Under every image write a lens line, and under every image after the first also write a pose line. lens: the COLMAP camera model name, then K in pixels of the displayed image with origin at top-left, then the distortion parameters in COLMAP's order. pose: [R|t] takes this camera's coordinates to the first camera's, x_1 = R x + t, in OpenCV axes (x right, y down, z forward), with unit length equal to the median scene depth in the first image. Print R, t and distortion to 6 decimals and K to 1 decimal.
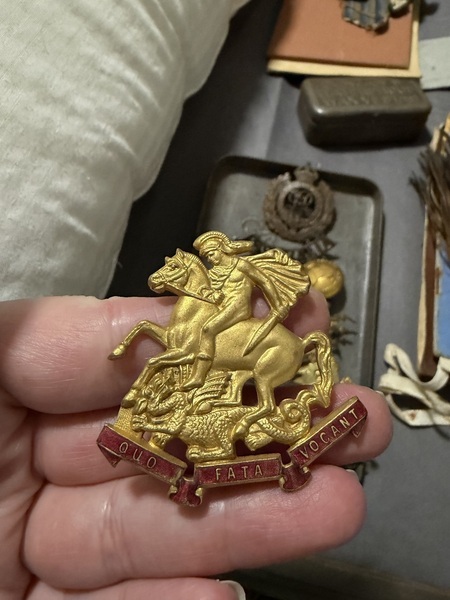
lens RADIAL K [[452.8, 0, 222.5], [0, 452.8, 302.6], [0, 0, 1]] dist [-0.048081, 0.009391]
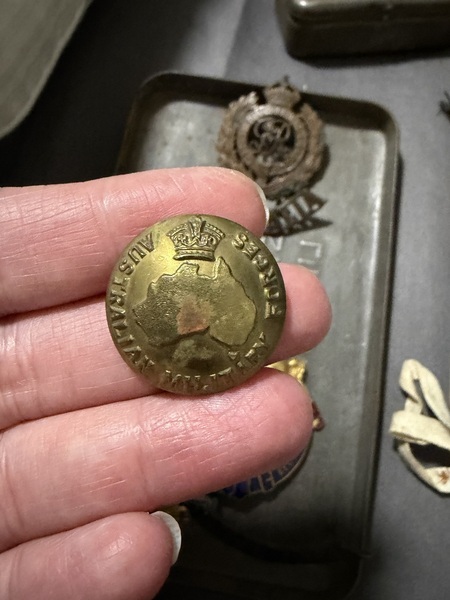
lens RADIAL K [[524.4, 0, 228.7], [0, 524.4, 293.6], [0, 0, 1]] dist [-0.041044, 0.002253]
pose [[0.999798, -0.005554, 0.019340, 0.095390], [0.004982, 0.999553, 0.029483, -0.020933], [-0.019495, -0.029380, 0.999378, 0.248052]]
